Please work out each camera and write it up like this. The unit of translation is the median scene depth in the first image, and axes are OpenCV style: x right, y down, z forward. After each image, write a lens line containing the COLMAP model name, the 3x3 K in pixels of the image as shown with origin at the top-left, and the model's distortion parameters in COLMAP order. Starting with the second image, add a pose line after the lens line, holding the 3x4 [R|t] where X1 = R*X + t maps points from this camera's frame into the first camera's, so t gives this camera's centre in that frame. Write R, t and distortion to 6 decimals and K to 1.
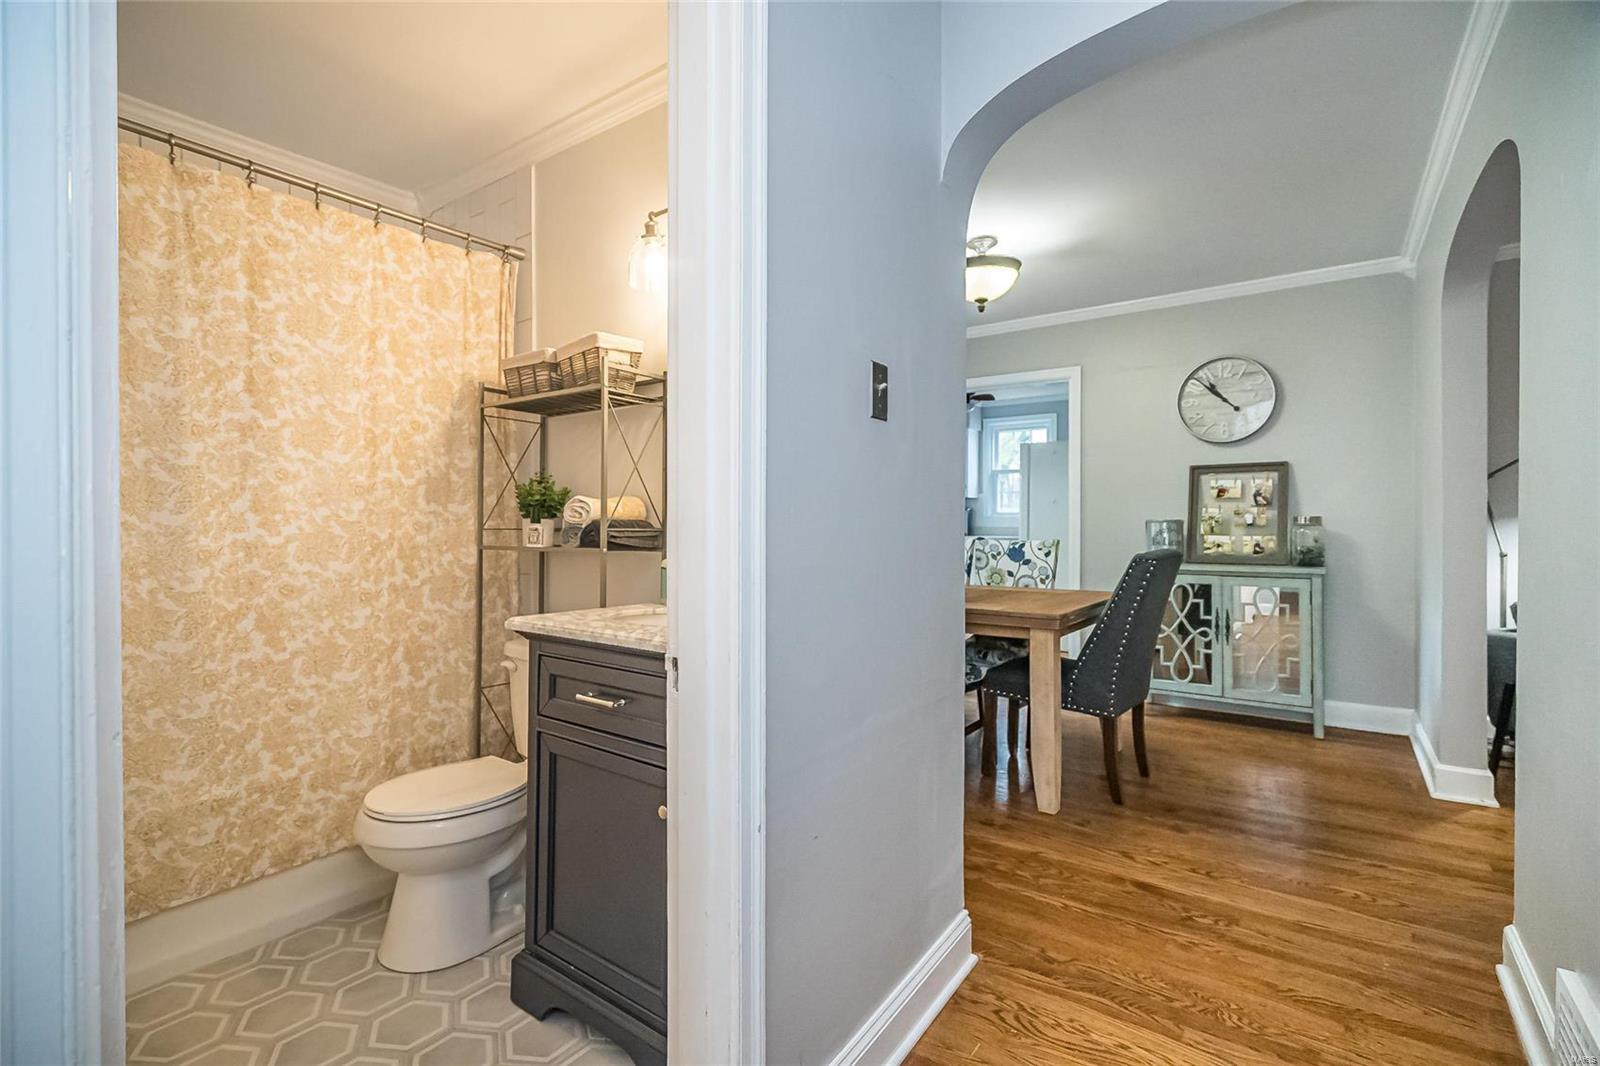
lens RADIAL K [[723.3, 0, 796.7], [0, 723.3, 523.2], [0, 0, 1]] dist [0.003116, 0.000647]
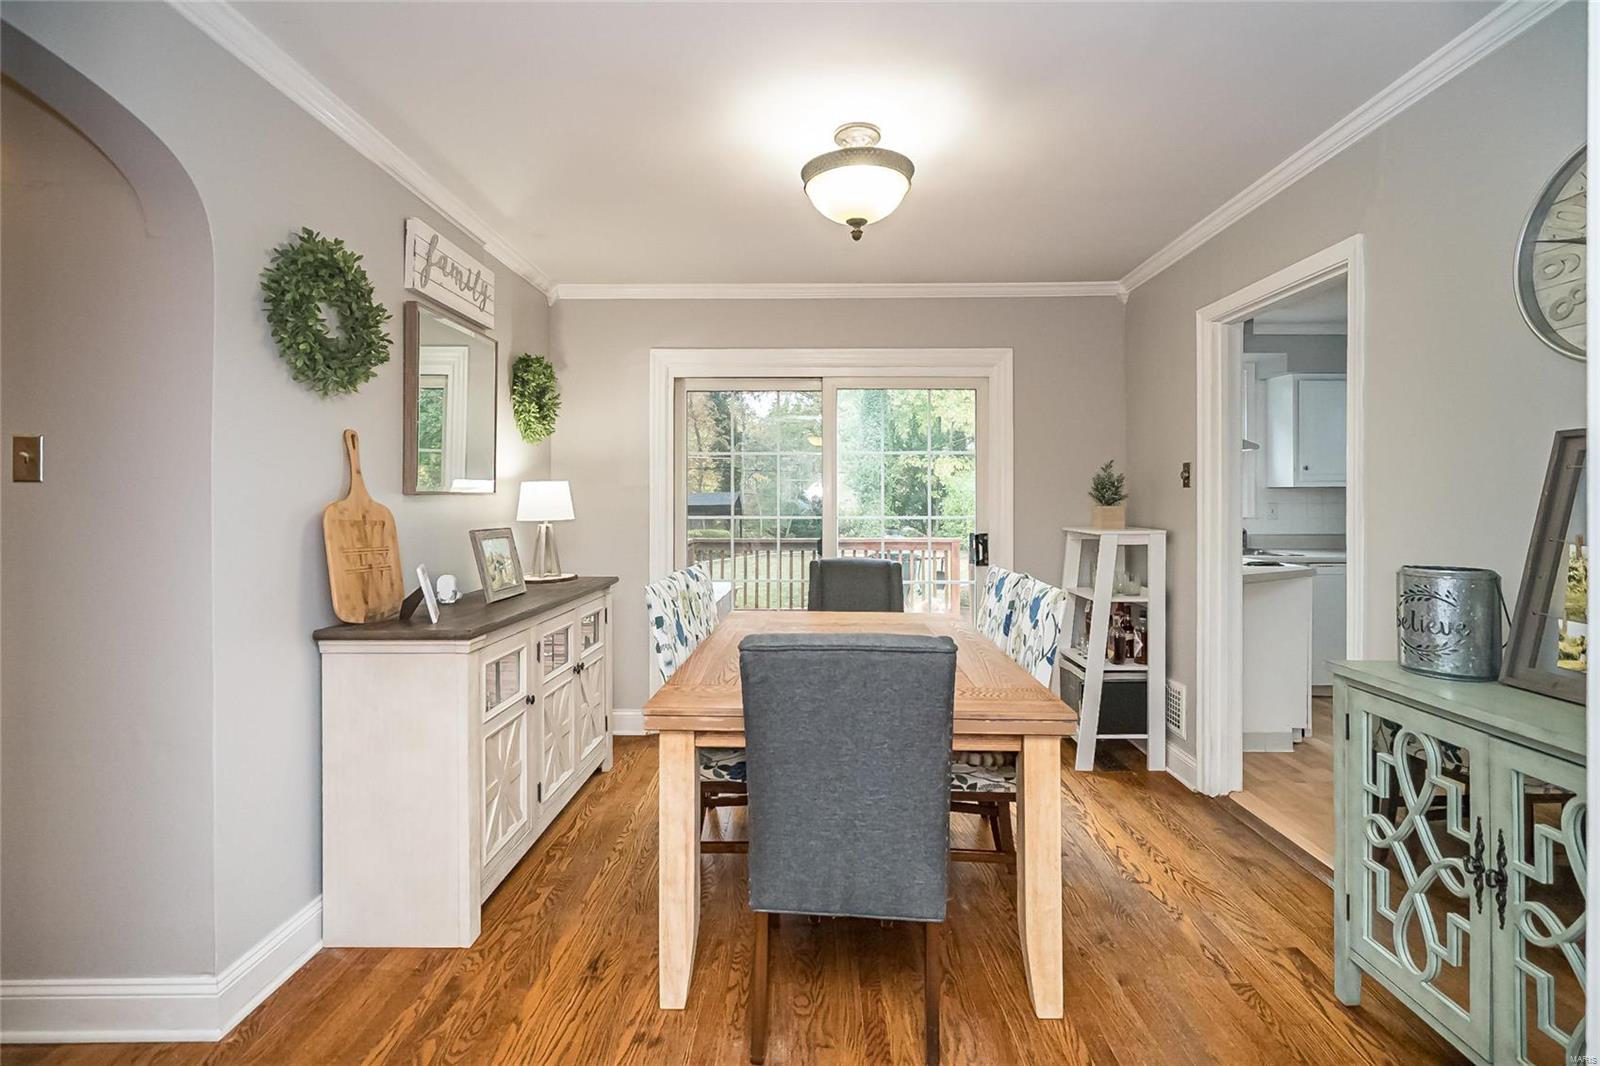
lens RADIAL K [[744.8, 0, 798.2], [0, 744.8, 498.7], [0, 0, 1]] dist [-0.000703, 0.000459]
pose [[0.583132, 0.001662, -0.812376, 0.672165], [-0.005101, 0.999986, -0.001615, -0.044288], [0.812361, 0.005085, 0.583132, 0.479162]]
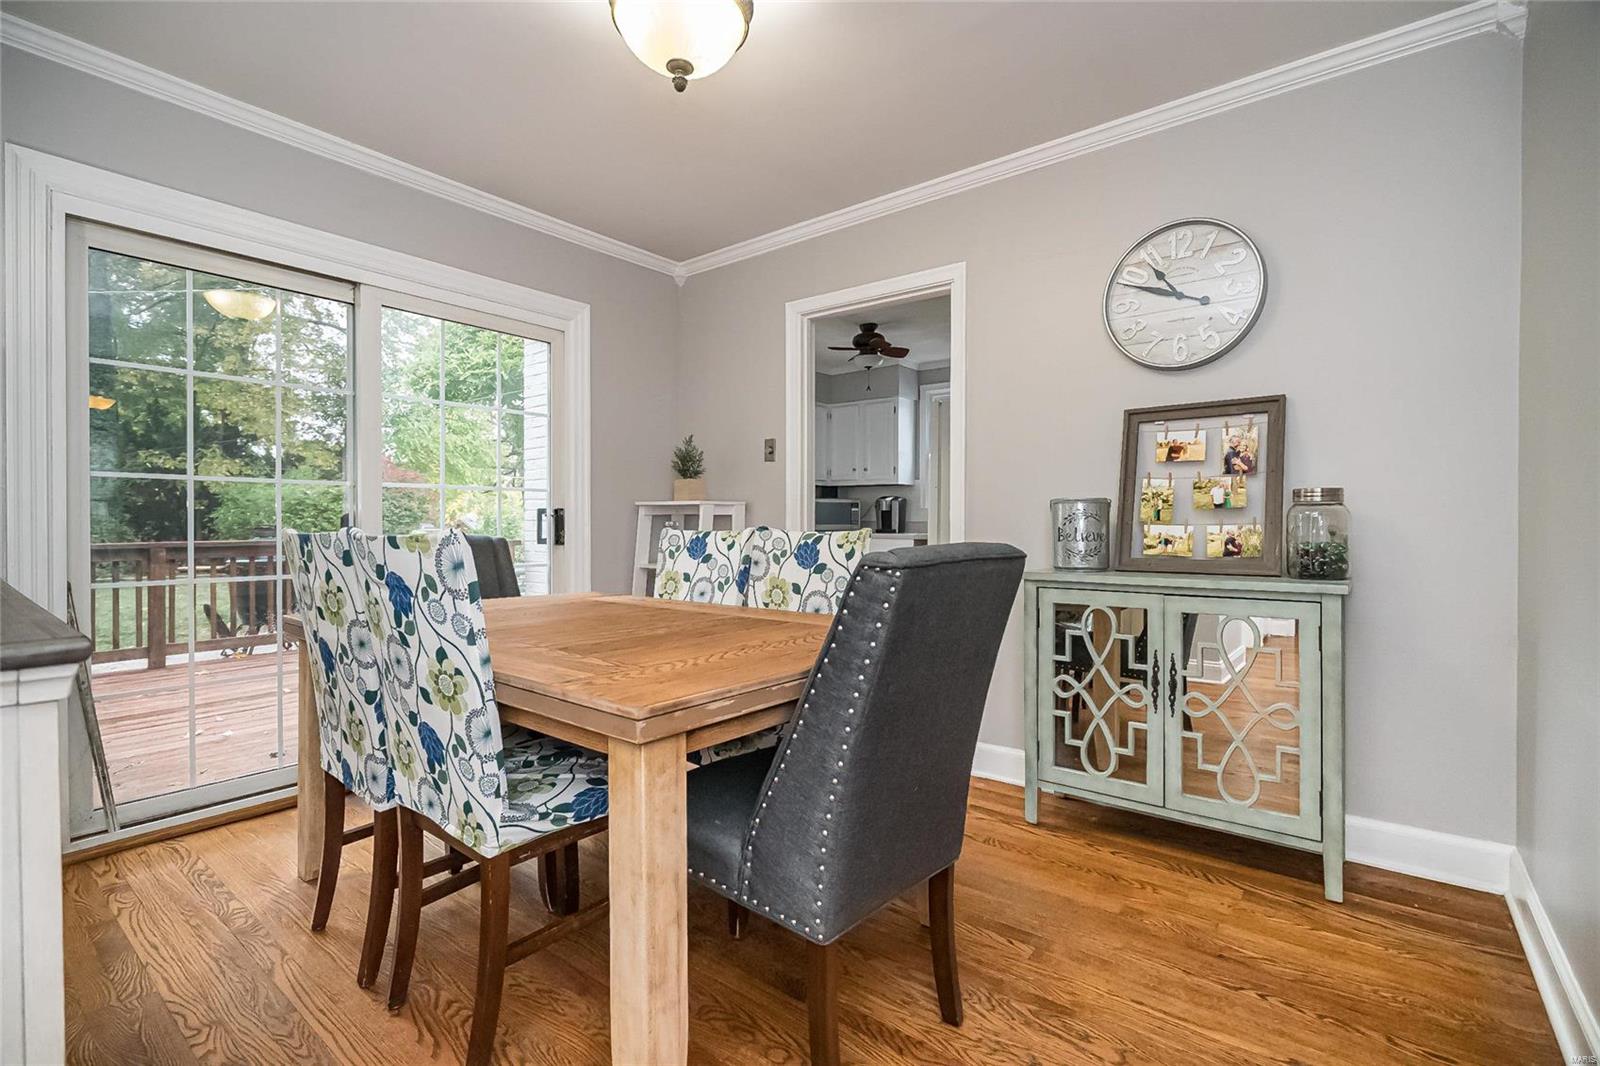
lens RADIAL K [[732.9, 0, 797.2], [0, 732.9, 527.0], [0, 0, 1]] dist [-0.002156, -0.000278]
pose [[0.999510, 0.003576, -0.031108, 0.309191], [-0.003446, 0.999985, 0.004236, 0.017708], [0.031123, -0.004127, 0.999507, 0.406784]]
